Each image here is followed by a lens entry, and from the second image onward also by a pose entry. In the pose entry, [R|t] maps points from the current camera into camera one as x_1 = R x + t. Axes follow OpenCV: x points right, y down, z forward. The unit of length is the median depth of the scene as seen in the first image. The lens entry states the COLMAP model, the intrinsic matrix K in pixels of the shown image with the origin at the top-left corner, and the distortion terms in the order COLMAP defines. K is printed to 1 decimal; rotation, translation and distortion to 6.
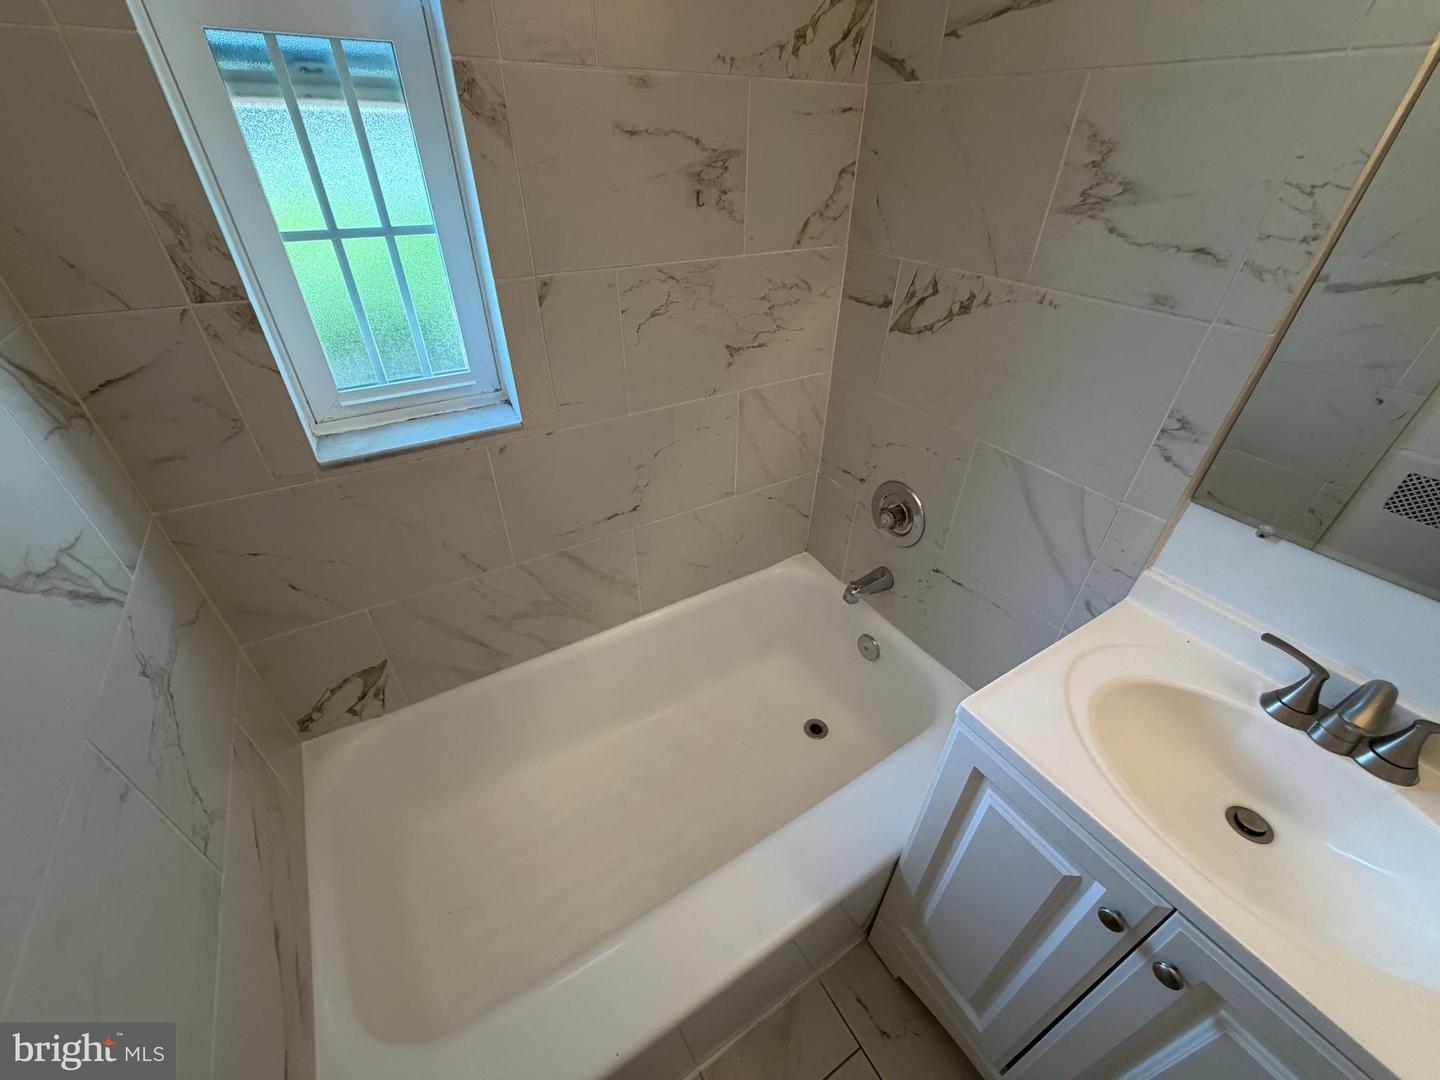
lens RADIAL K [[573.8, 0, 716.1], [0, 573.8, 541.5], [0, 0, 1]] dist [-0.001299, 0.000517]
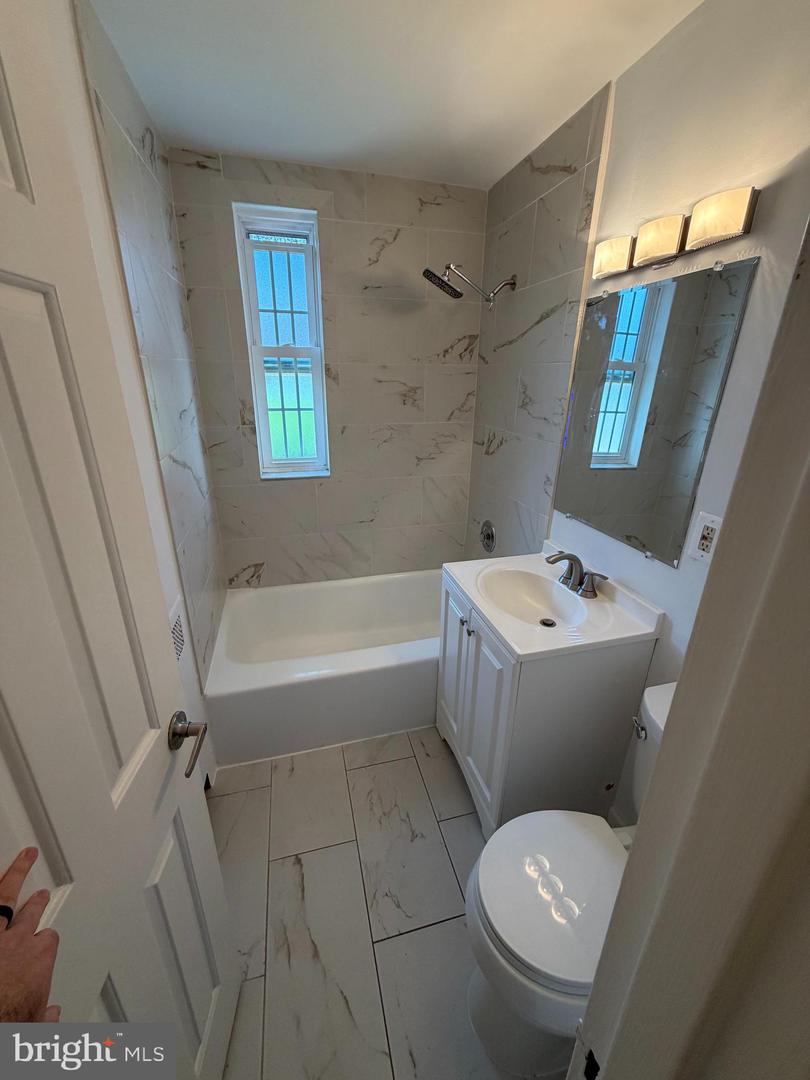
lens RADIAL K [[430.4, 0, 404.1], [0, 430.4, 537.8], [0, 0, 1]] dist [-0.001299, 0.000517]
pose [[0.958053, 0.100346, -0.268450, 0.601335], [-0.164618, 0.959439, -0.228860, 0.507336], [0.234596, 0.263452, 0.935713, -0.772918]]
